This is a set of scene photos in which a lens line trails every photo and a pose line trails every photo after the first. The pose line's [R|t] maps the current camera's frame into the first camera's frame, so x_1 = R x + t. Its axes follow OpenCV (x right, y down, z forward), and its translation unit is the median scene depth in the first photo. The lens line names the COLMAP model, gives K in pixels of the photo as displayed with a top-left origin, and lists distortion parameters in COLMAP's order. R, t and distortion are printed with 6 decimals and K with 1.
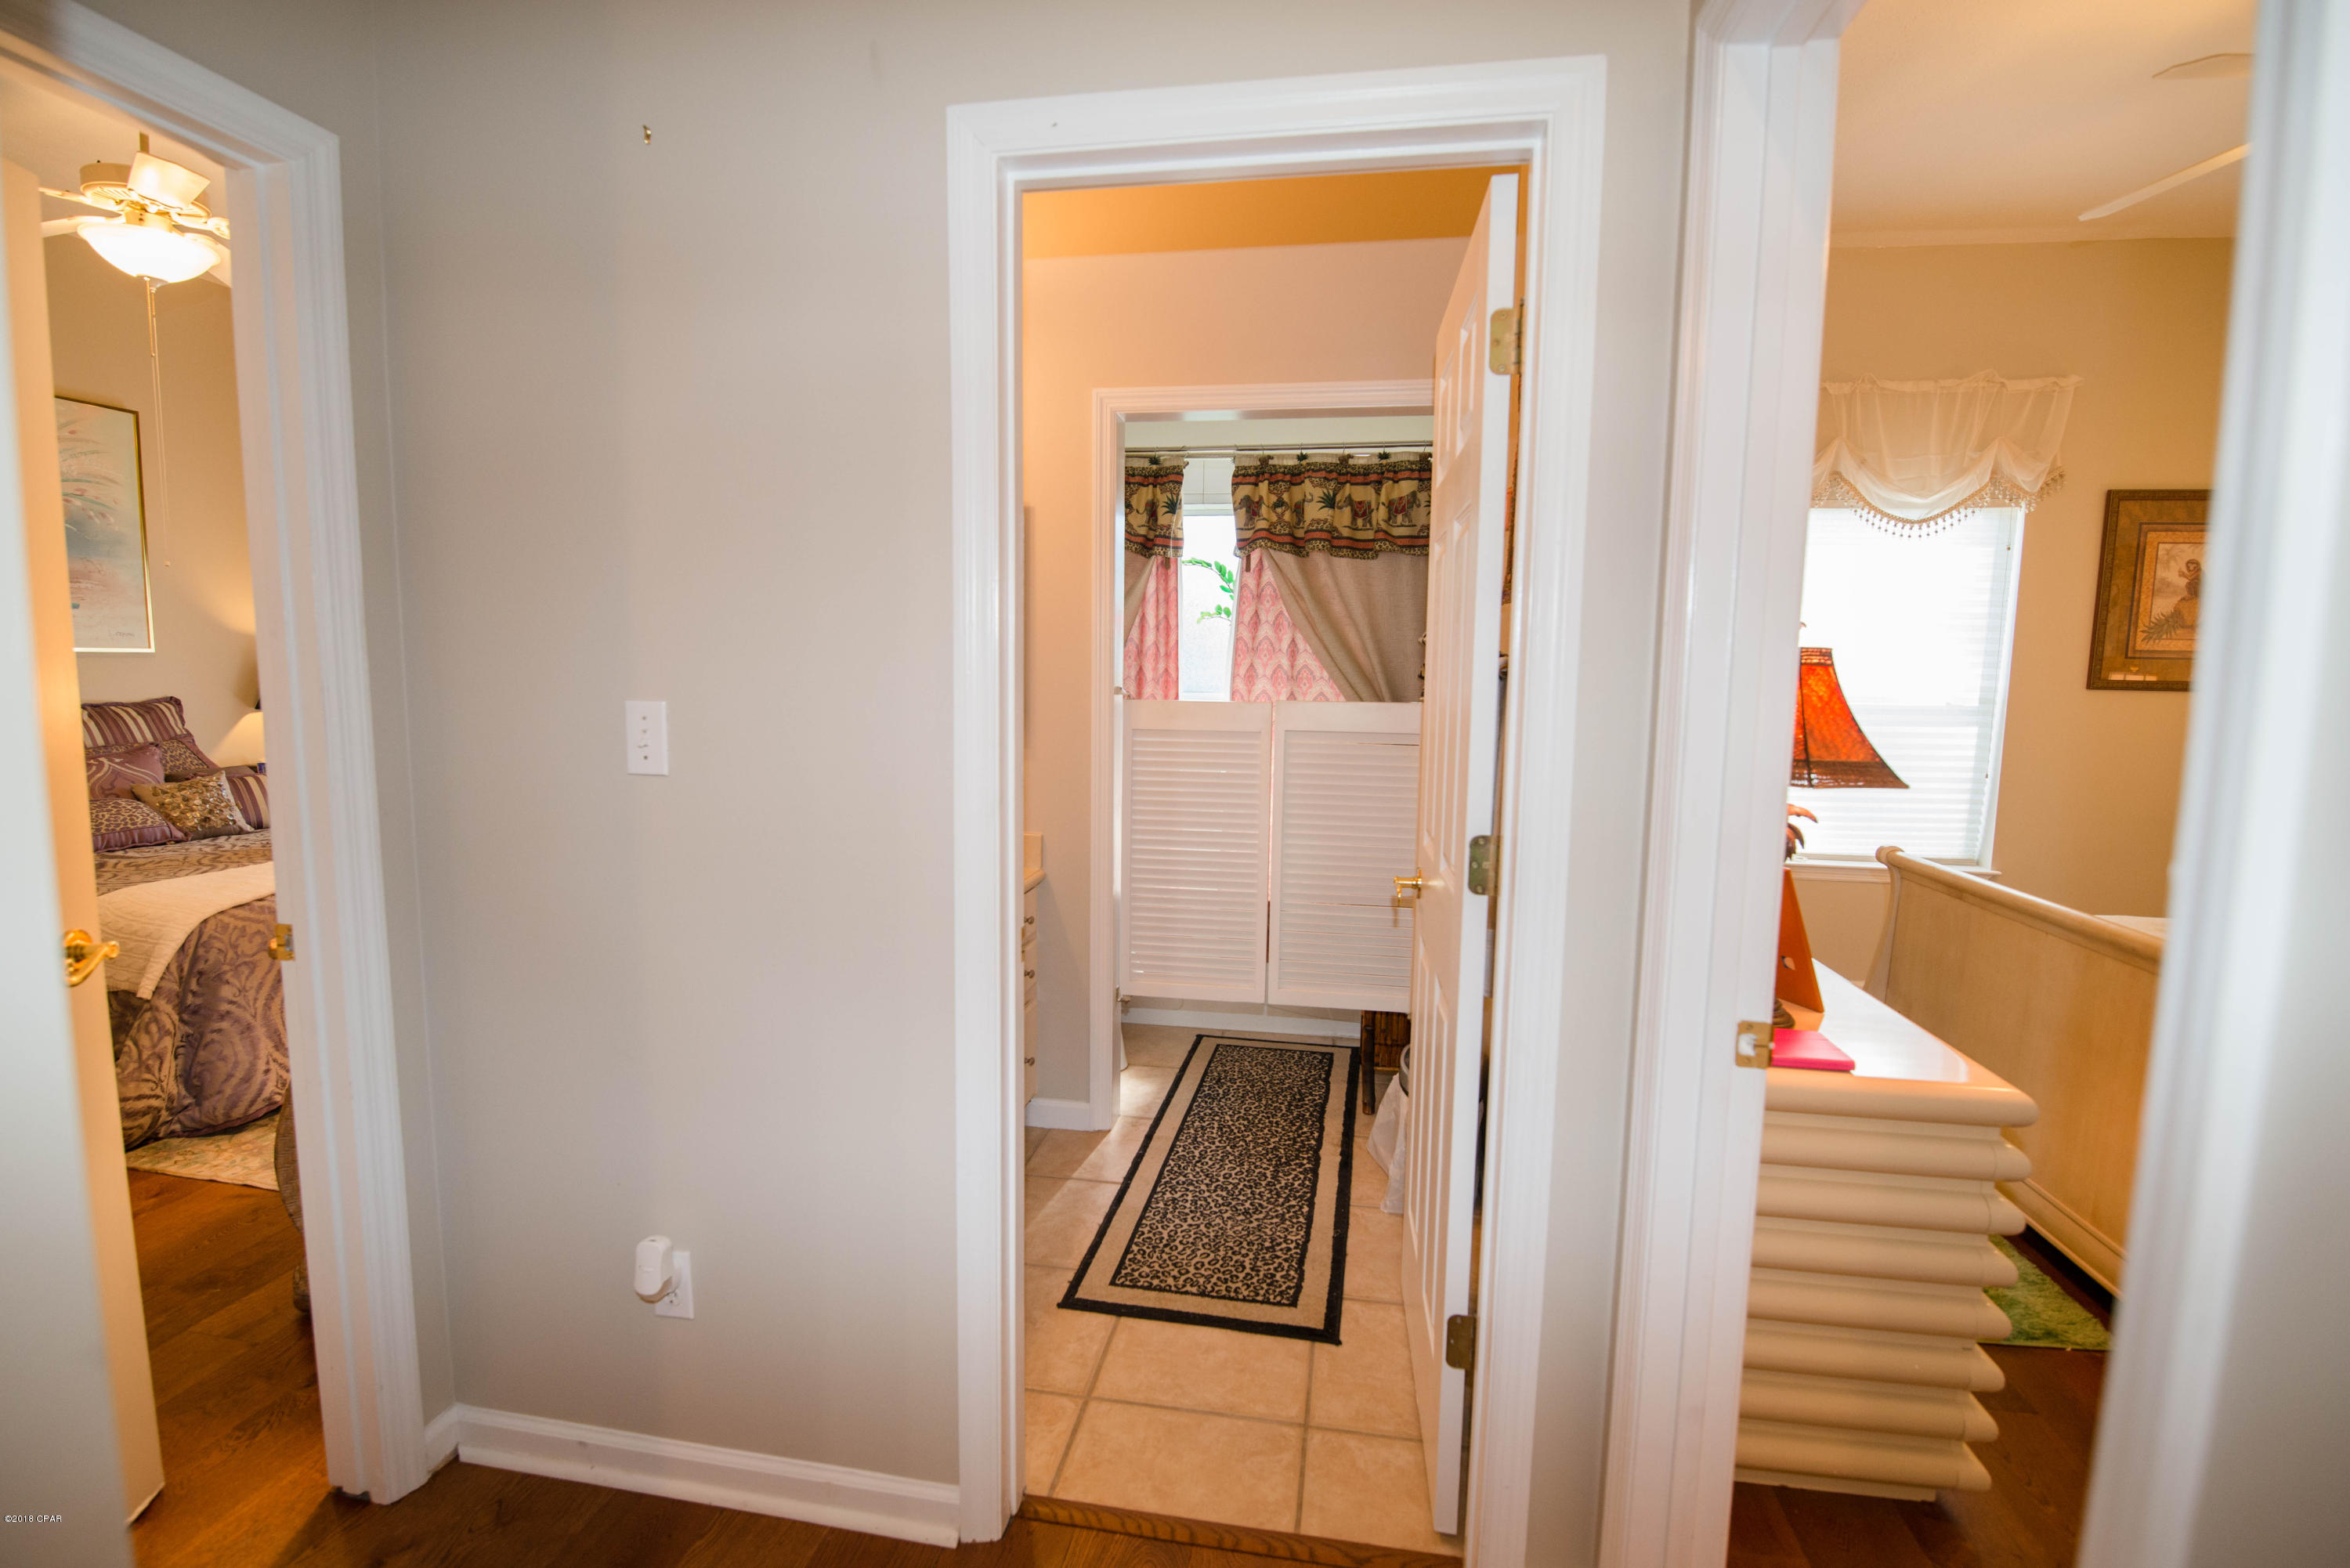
lens RADIAL K [[1054.6, 0, 1167.7], [0, 1054.6, 784.7], [0, 0, 1]] dist [0.002469, -0.011172]
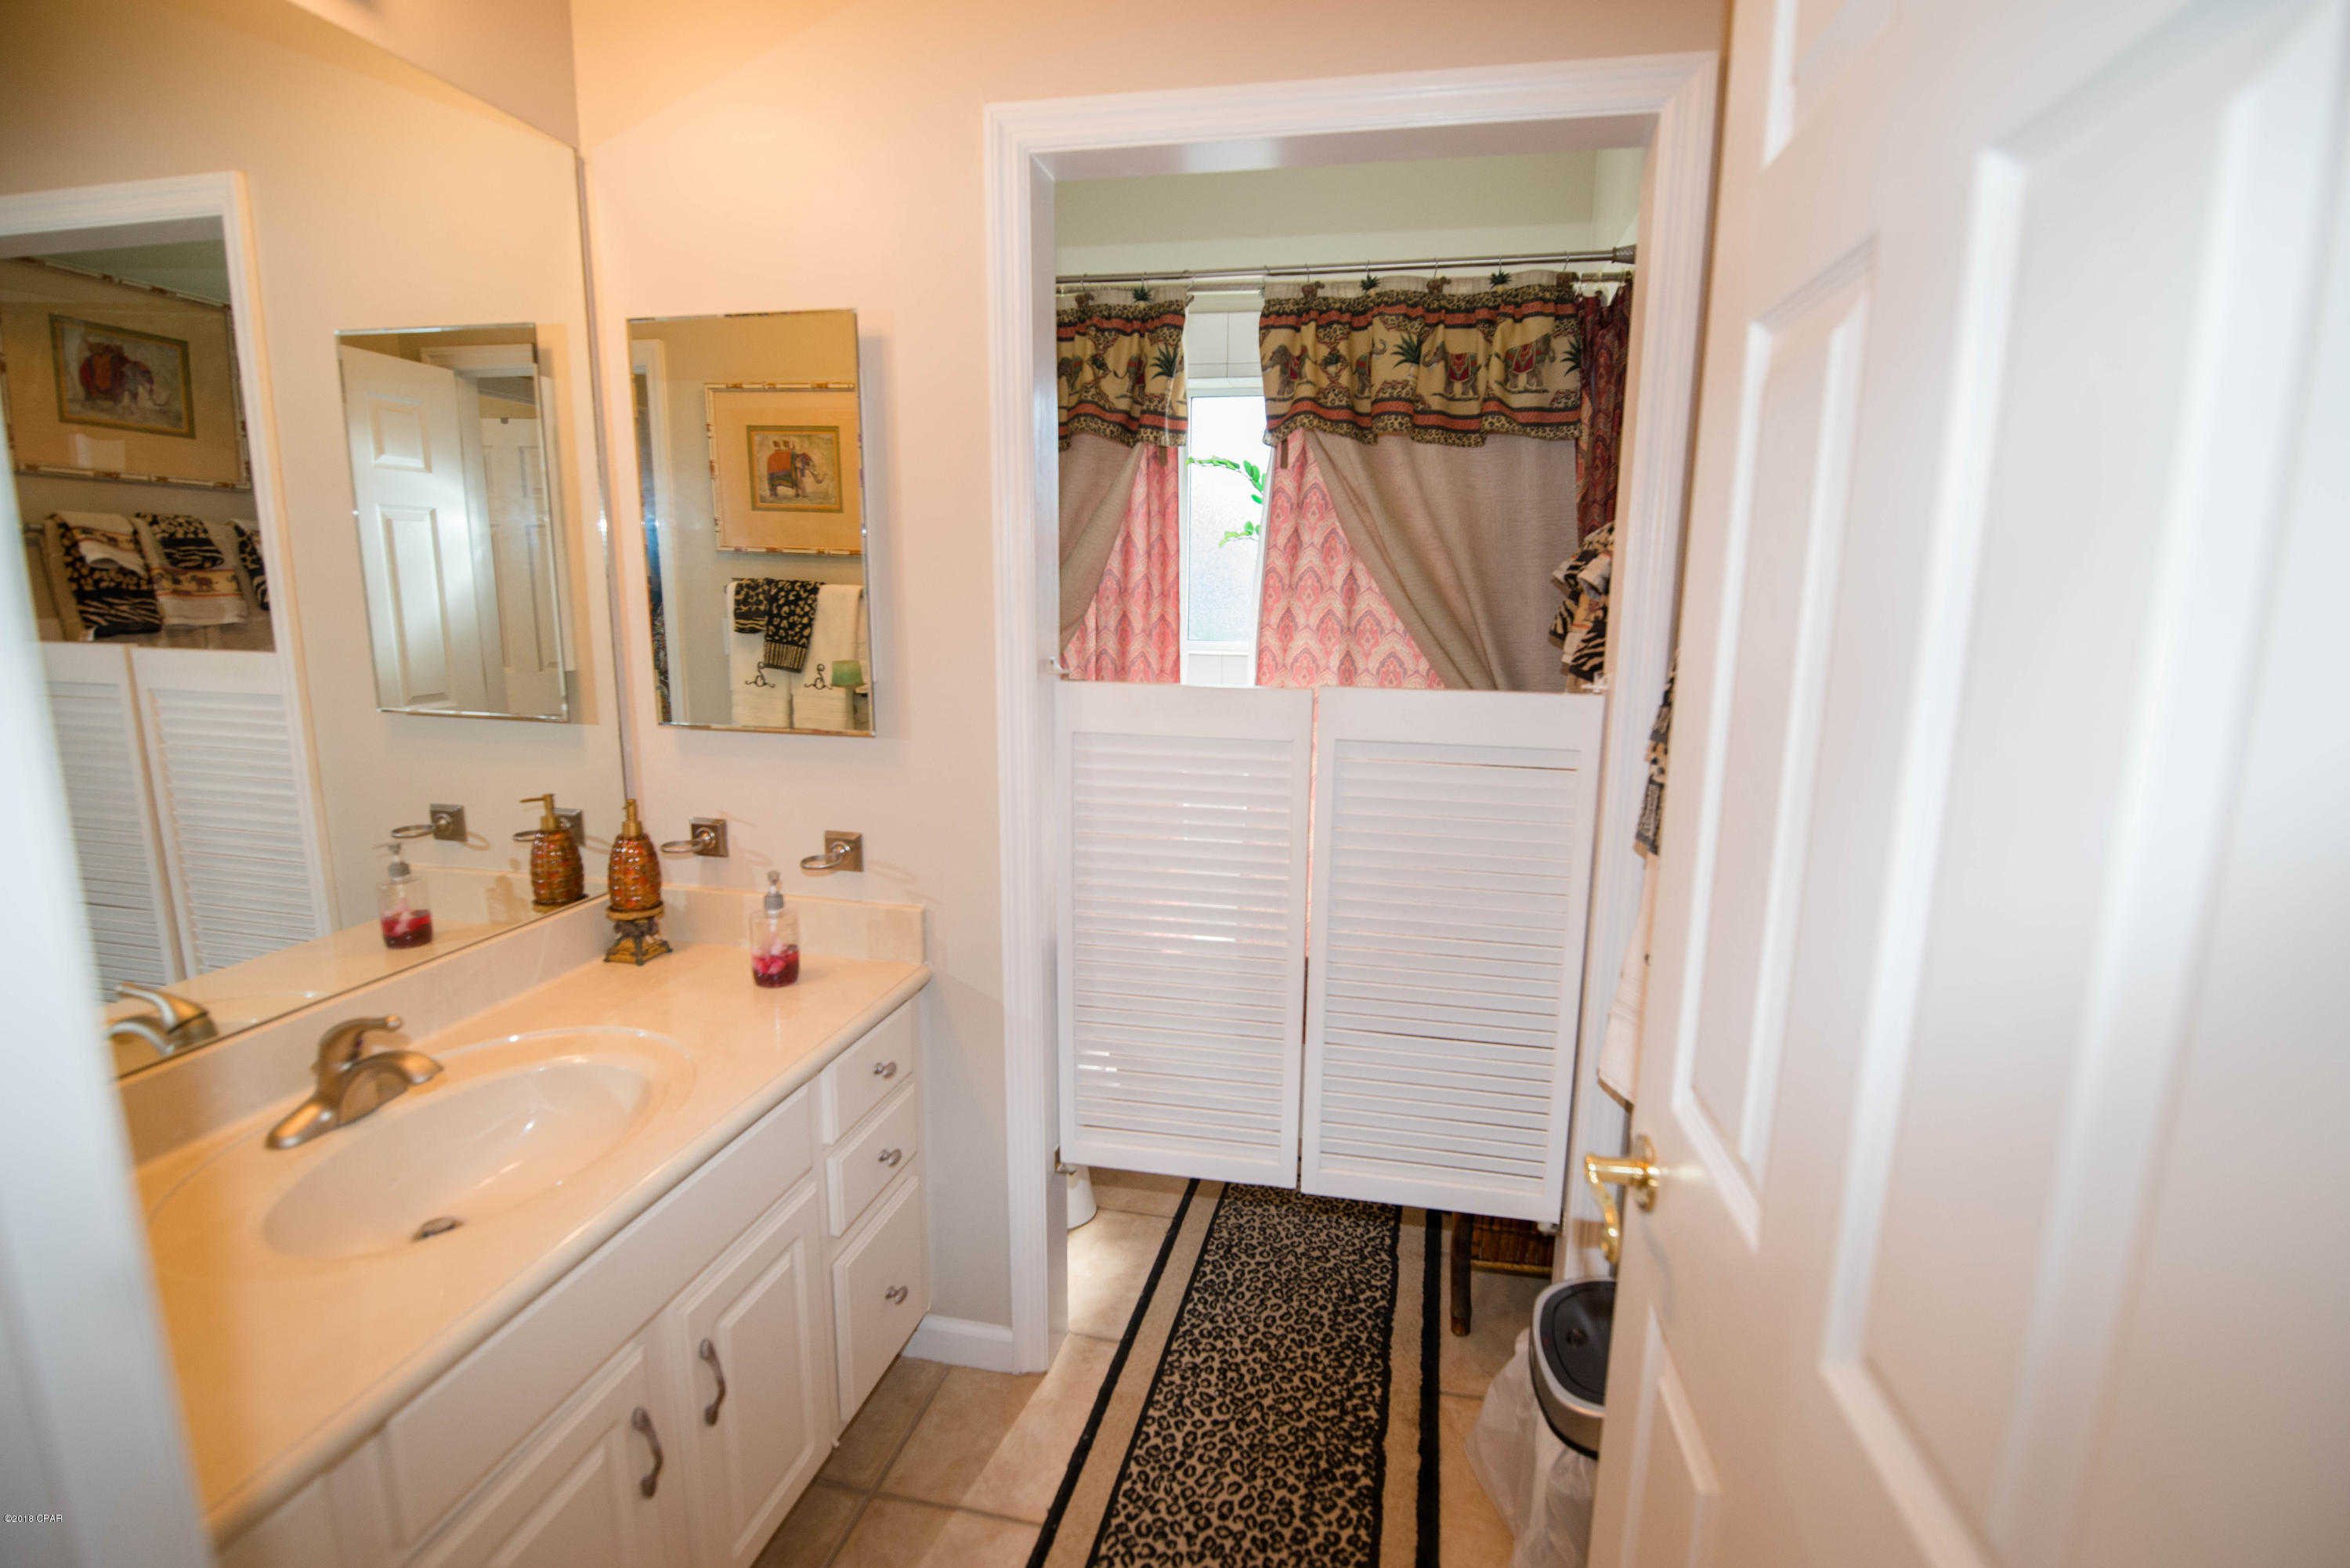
lens RADIAL K [[1060.3, 0, 1186.7], [0, 1060.3, 786.5], [0, 0, 1]] dist [0.001757, -0.012264]
pose [[0.999524, 0.005790, -0.030312, 0.037946], [-0.003616, 0.997449, 0.071285, -0.051894], [0.030647, -0.071141, 0.996995, 0.333812]]
